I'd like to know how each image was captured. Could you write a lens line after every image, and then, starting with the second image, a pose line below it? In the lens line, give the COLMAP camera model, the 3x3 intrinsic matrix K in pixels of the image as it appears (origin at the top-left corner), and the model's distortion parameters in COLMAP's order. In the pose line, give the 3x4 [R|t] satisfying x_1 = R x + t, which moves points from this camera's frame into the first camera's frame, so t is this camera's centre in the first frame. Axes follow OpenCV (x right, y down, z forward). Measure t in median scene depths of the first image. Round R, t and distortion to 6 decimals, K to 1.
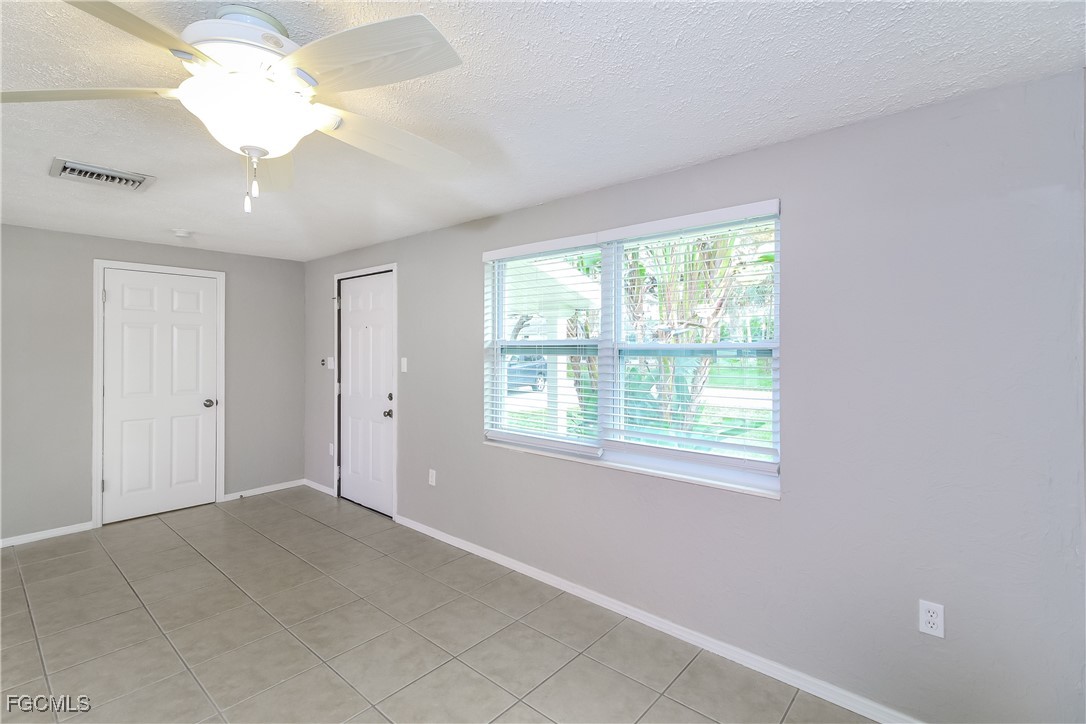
lens RADIAL K [[504.7, 0, 538.4], [0, 504.7, 347.3], [0, 0, 1]] dist [0.013250, -0.000295]
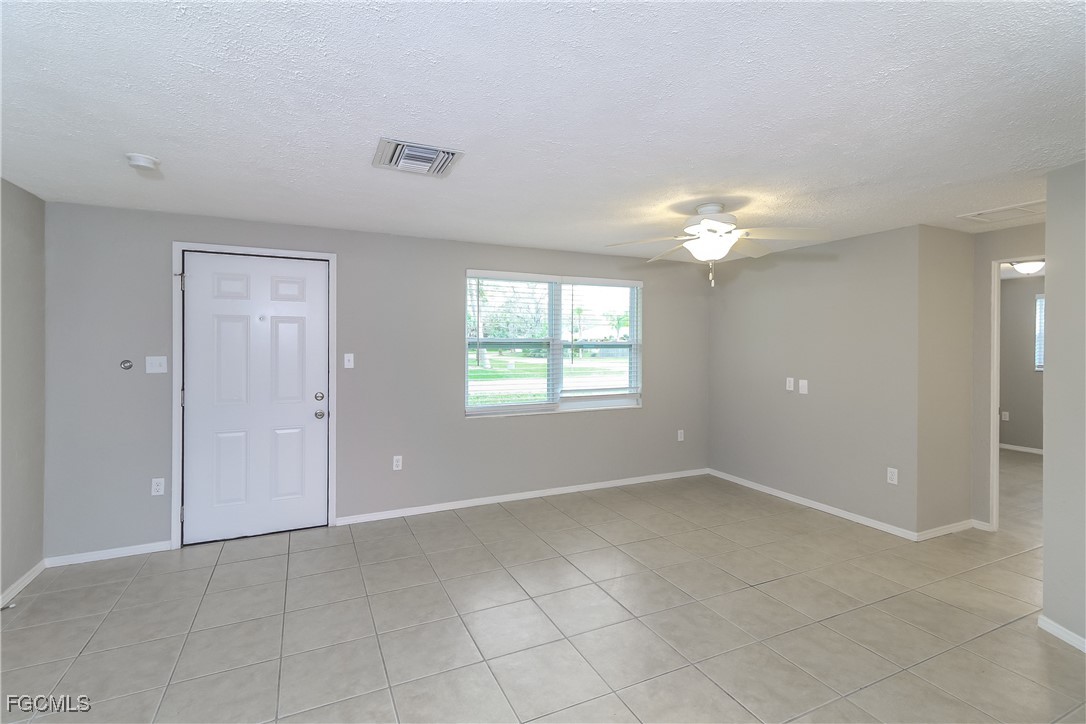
lens RADIAL K [[504.7, 0, 538.4], [0, 504.7, 347.3], [0, 0, 1]] dist [0.013250, -0.000295]
pose [[0.393630, -0.008031, 0.919234, -1.239189], [-0.005852, 0.999920, 0.011242, -0.006391], [-0.919250, -0.009804, 0.393552, 0.334019]]
